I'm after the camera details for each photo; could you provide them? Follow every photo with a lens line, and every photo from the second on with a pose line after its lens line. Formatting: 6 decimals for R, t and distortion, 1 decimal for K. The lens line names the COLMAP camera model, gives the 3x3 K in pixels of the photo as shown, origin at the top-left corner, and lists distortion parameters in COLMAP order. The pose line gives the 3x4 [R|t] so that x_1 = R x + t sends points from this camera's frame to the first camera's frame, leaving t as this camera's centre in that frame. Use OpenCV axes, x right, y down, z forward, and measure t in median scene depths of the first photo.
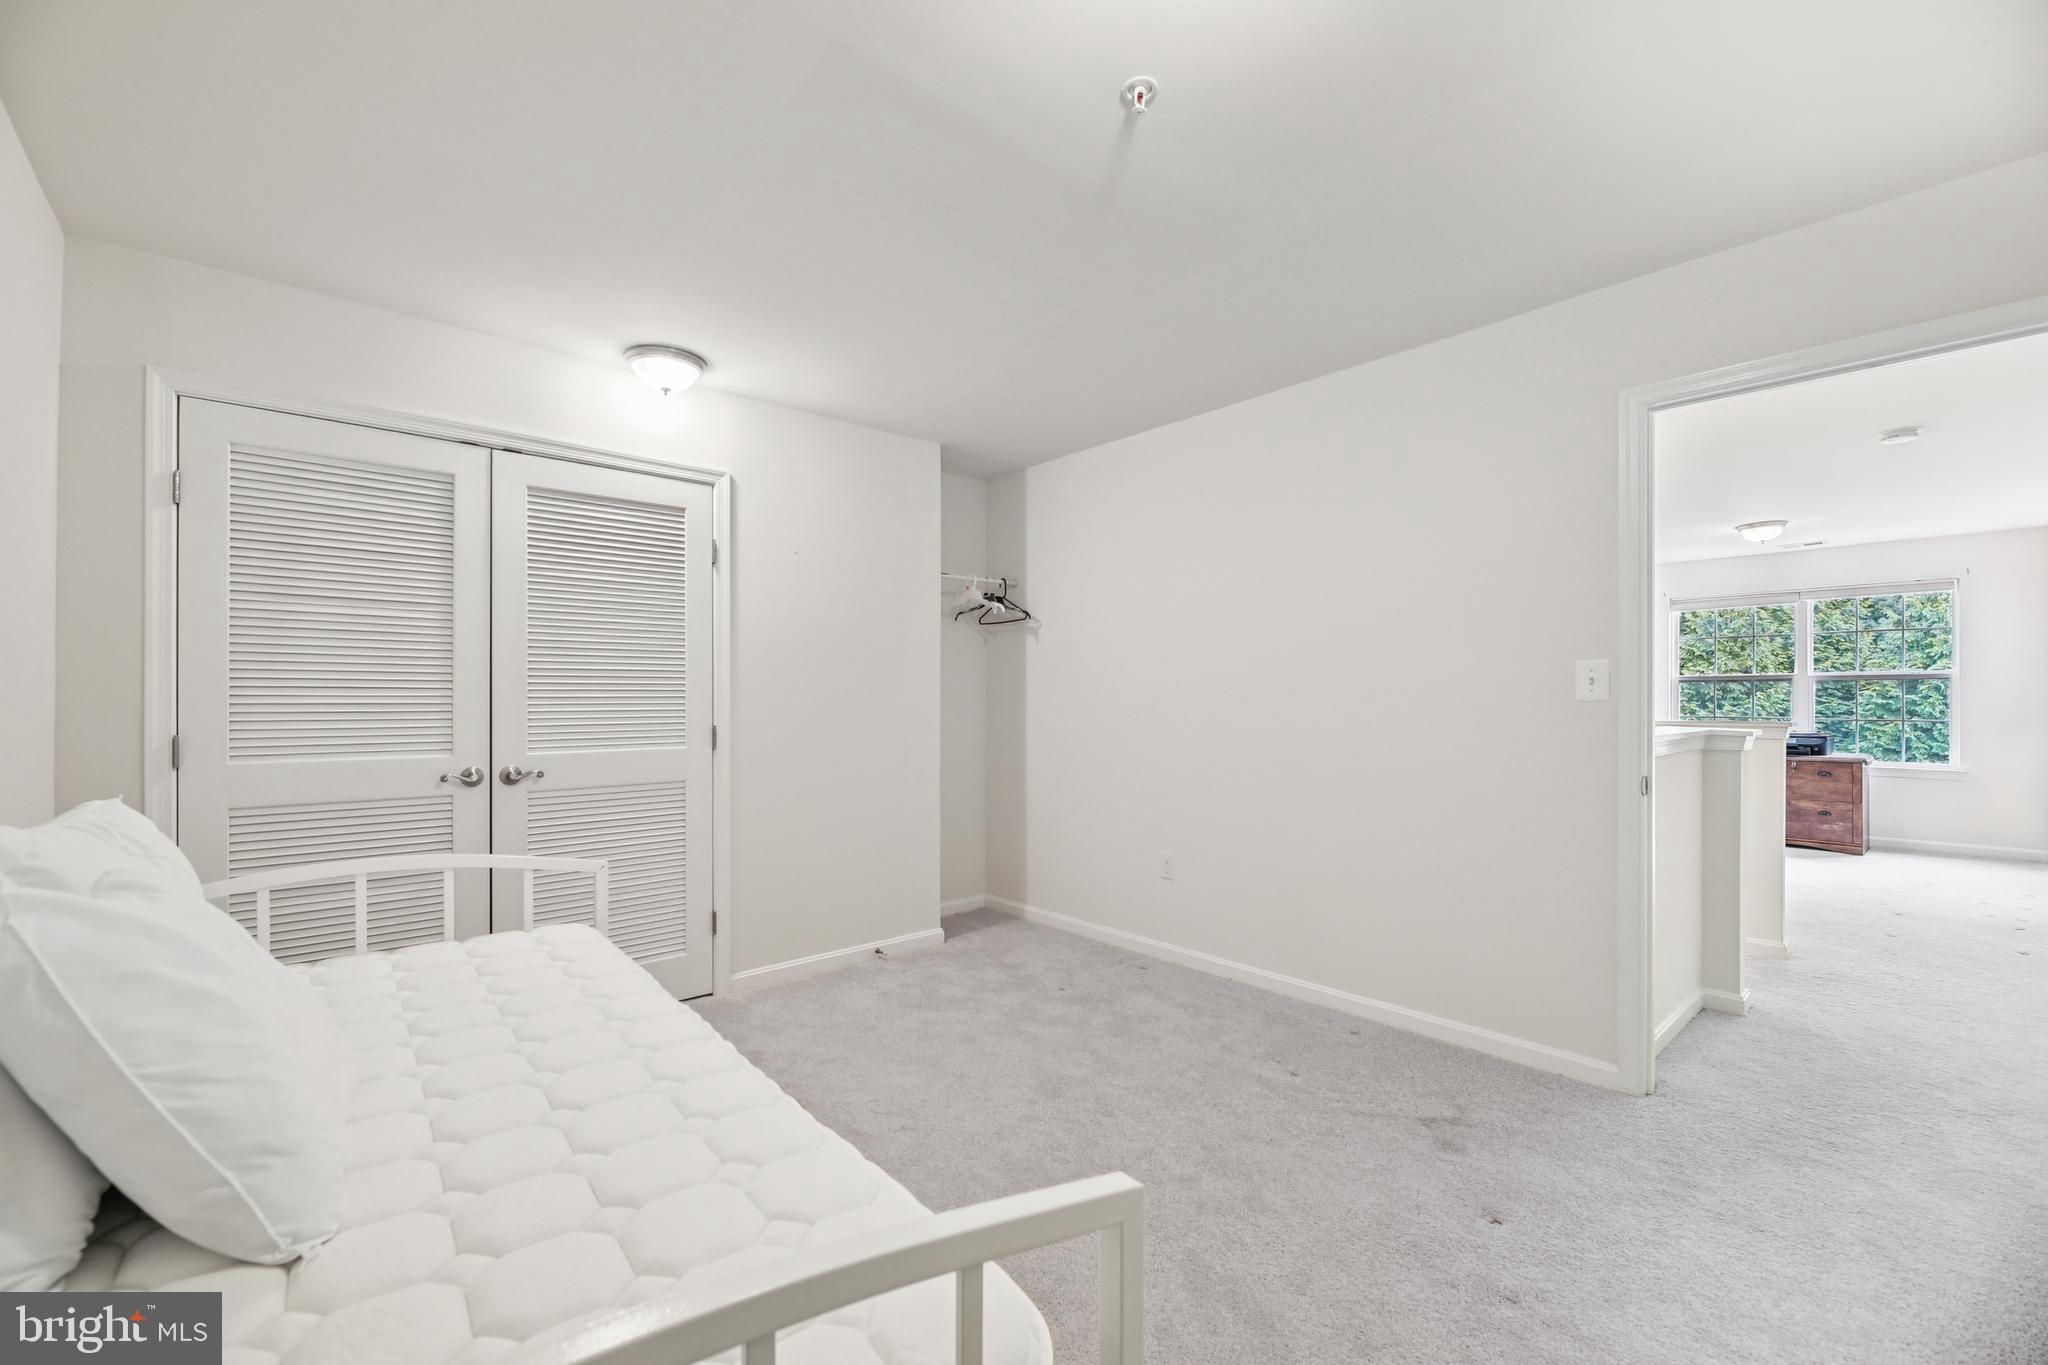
lens RADIAL K [[837.9, 0, 1019.7], [0, 837.9, 689.9], [0, 0, 1]] dist [0.001940, -0.000603]
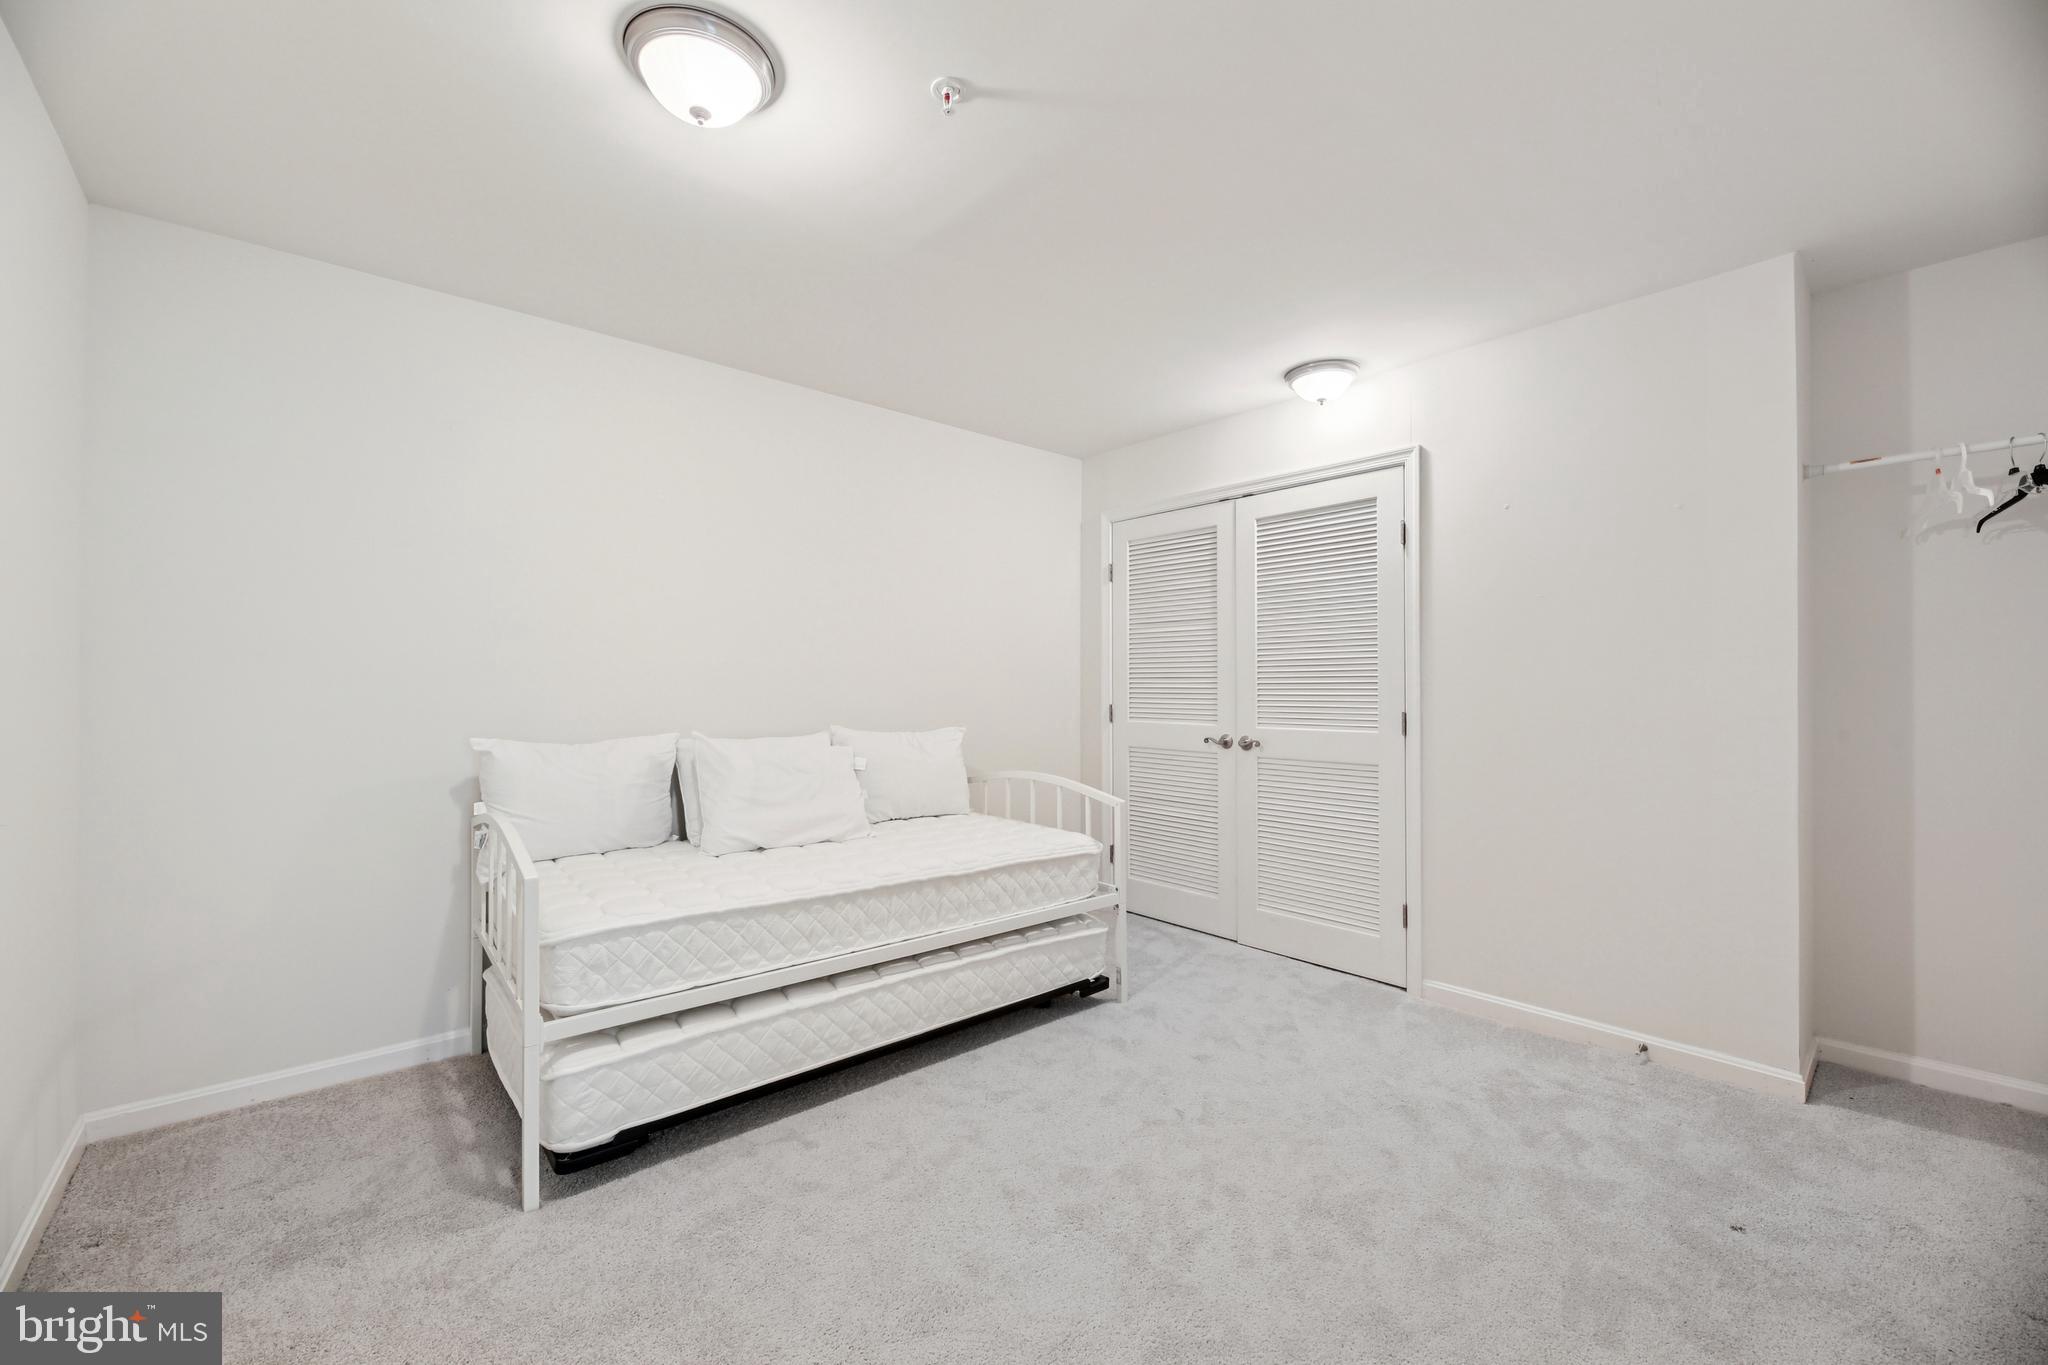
lens RADIAL K [[837.9, 0, 1031.2], [0, 837.9, 672.0], [0, 0, 1]] dist [0.001940, -0.000603]
pose [[0.000530, -0.014335, -0.999897, 0.697863], [0.012809, 0.999815, -0.014327, 0.005627], [0.999918, -0.012800, 0.000713, 0.654796]]
